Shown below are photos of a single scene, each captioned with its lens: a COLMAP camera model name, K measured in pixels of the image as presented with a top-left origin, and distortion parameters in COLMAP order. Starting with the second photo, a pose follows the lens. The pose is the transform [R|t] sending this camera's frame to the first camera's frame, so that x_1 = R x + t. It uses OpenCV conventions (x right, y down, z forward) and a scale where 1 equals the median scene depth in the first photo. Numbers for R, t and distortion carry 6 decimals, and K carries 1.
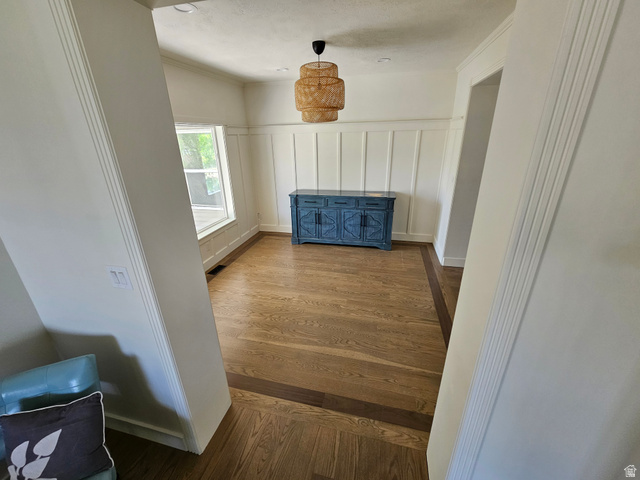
lens RADIAL K [[264.8, 0, 322.3], [0, 264.8, 239.7], [0, 0, 1]] dist [0.001904, 0.000339]
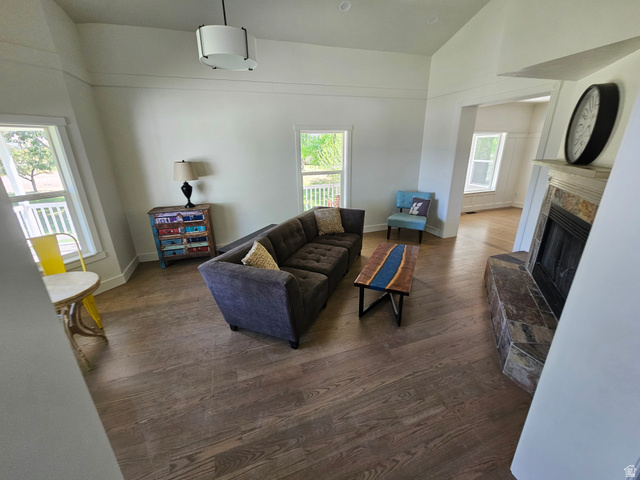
lens RADIAL K [[264.8, 0, 322.3], [0, 264.8, 239.7], [0, 0, 1]] dist [0.001904, 0.000339]
pose [[0.547012, 0.290616, -0.785061, 0.483988], [-0.307300, 0.942044, 0.134609, 0.335571], [0.778682, 0.167617, 0.604615, -0.794731]]
